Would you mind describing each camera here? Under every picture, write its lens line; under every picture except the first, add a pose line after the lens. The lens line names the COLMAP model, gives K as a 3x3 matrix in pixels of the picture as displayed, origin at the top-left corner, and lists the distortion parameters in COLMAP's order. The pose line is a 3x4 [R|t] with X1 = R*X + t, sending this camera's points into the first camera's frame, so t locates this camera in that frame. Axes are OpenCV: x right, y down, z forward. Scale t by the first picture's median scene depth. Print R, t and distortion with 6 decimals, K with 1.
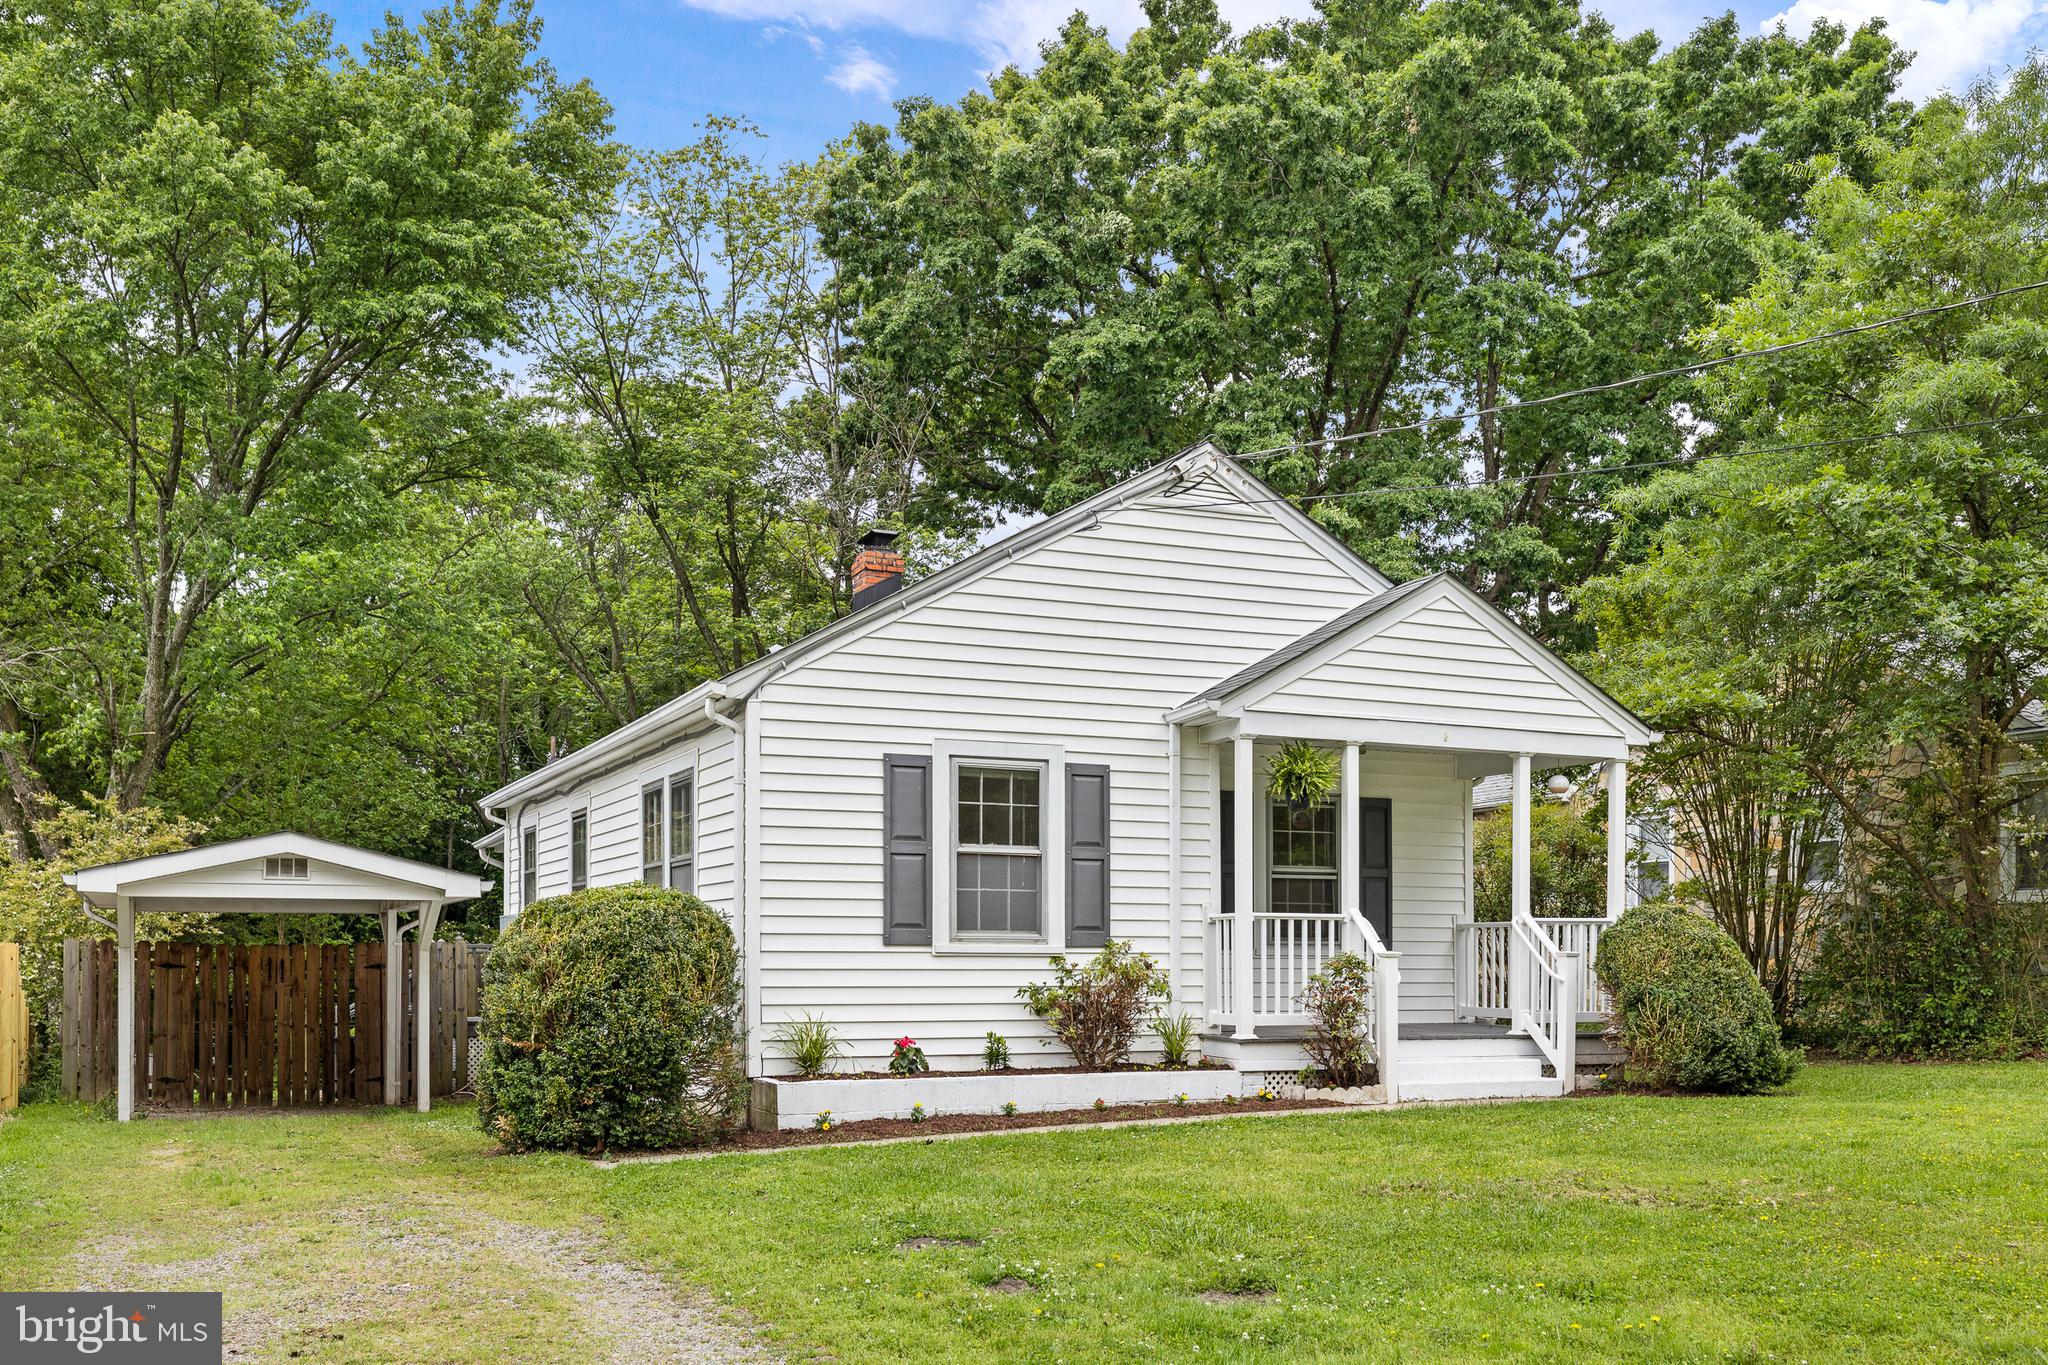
lens RADIAL K [[1994.5, 0, 1024.0], [0, 1994.5, 682.5], [0, 0, 1]] dist [0.024490, 0.007900]
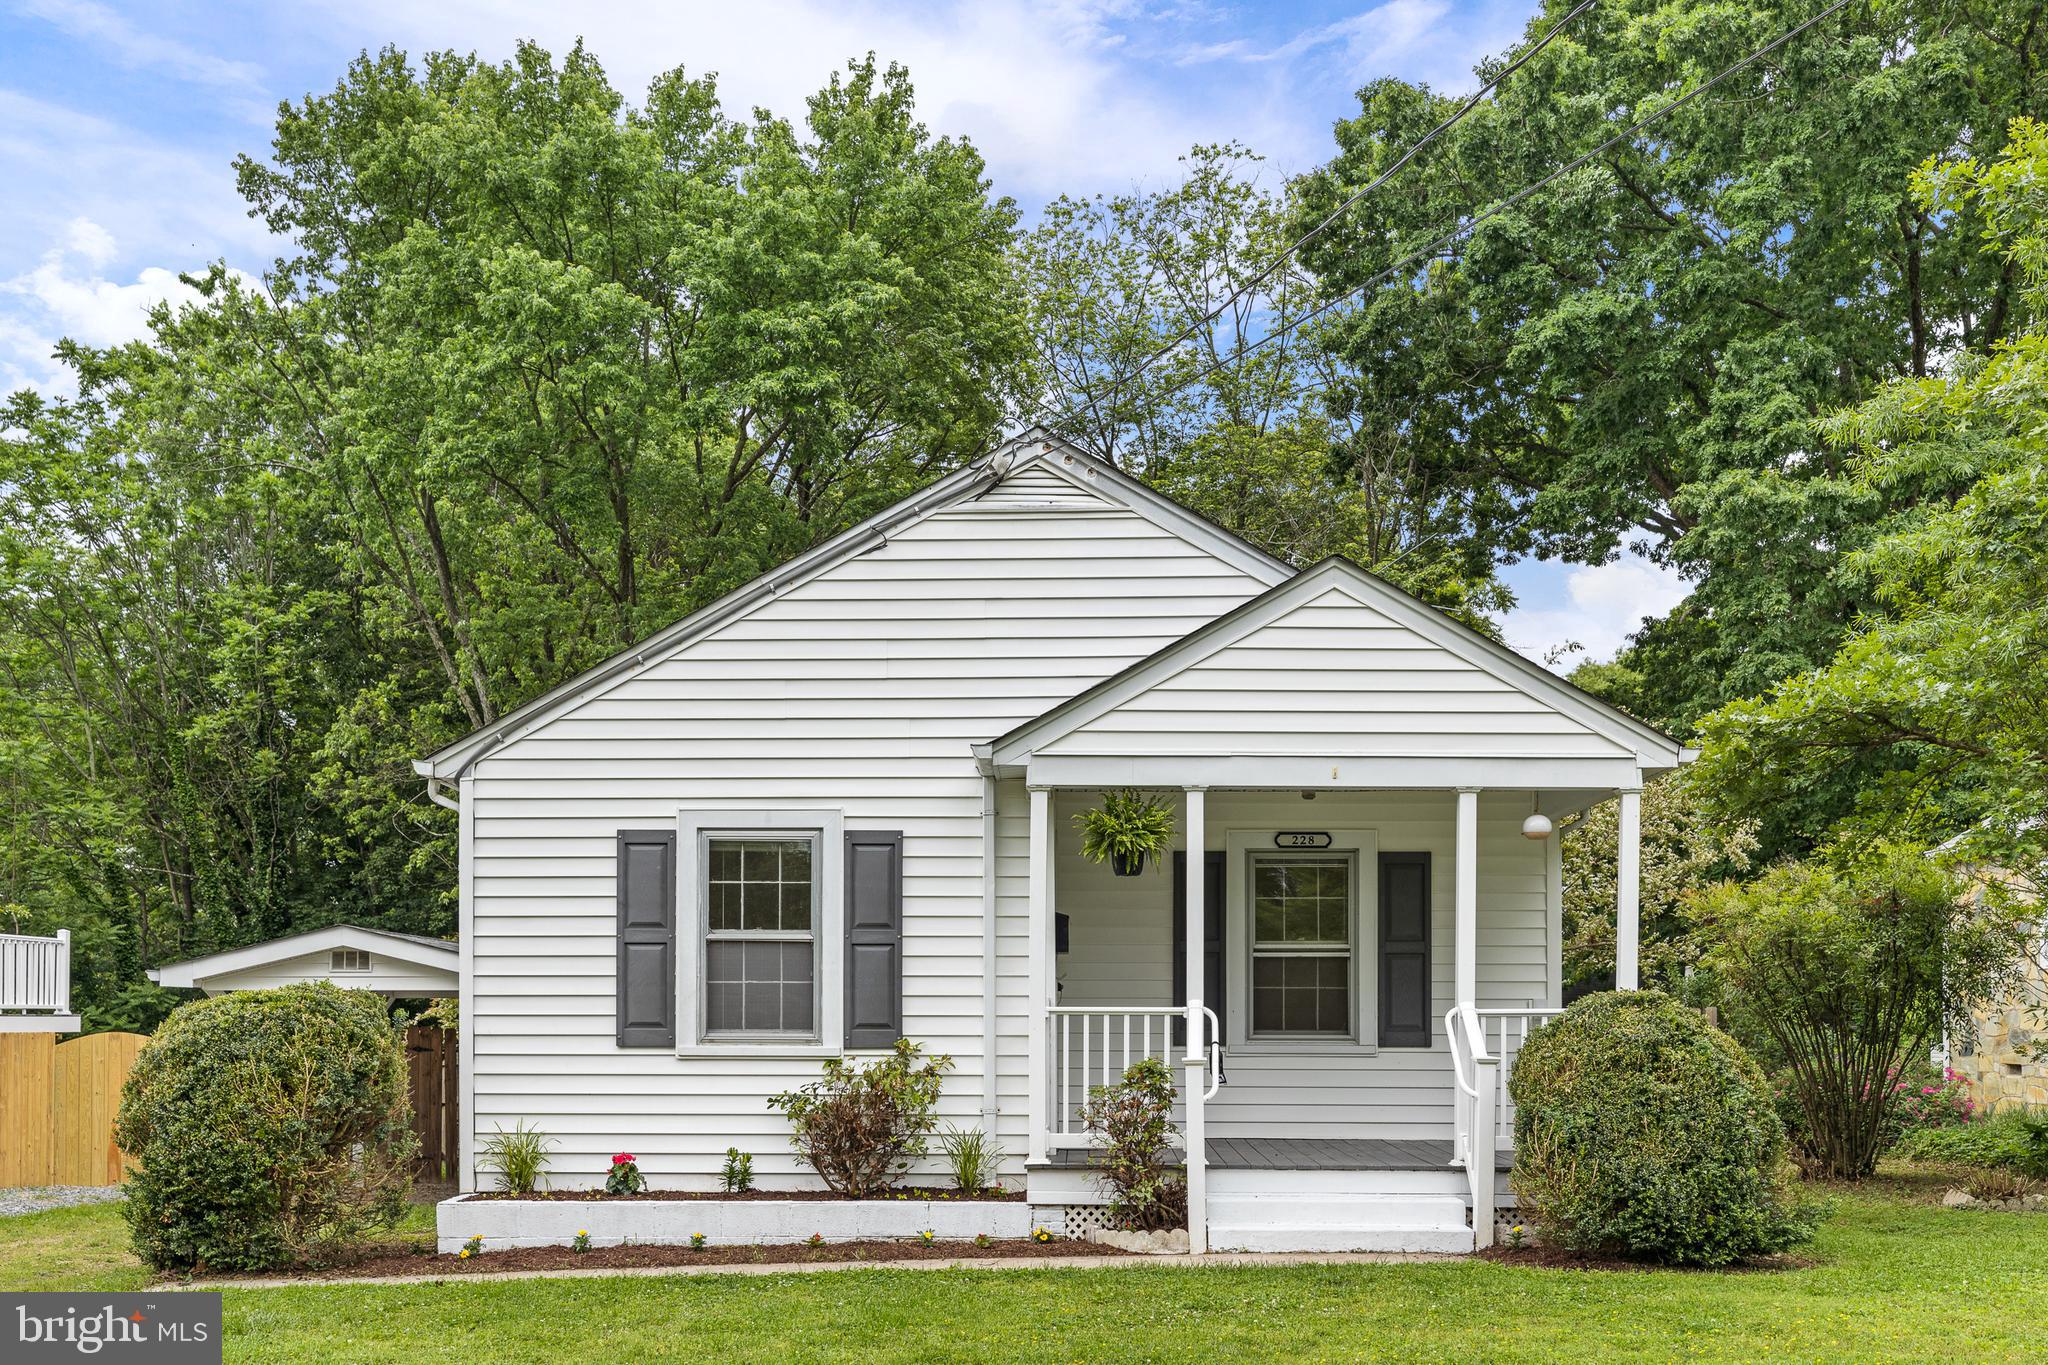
lens RADIAL K [[1981.6, 0, 944.1], [0, 1981.6, 785.3], [0, 0, 1]] dist [0.029462, 0.002331]
pose [[0.892218, -0.054015, -0.448364, 0.443284], [0.063044, 0.997997, 0.005224, 0.019793], [0.447184, -0.032928, 0.893836, 0.273686]]
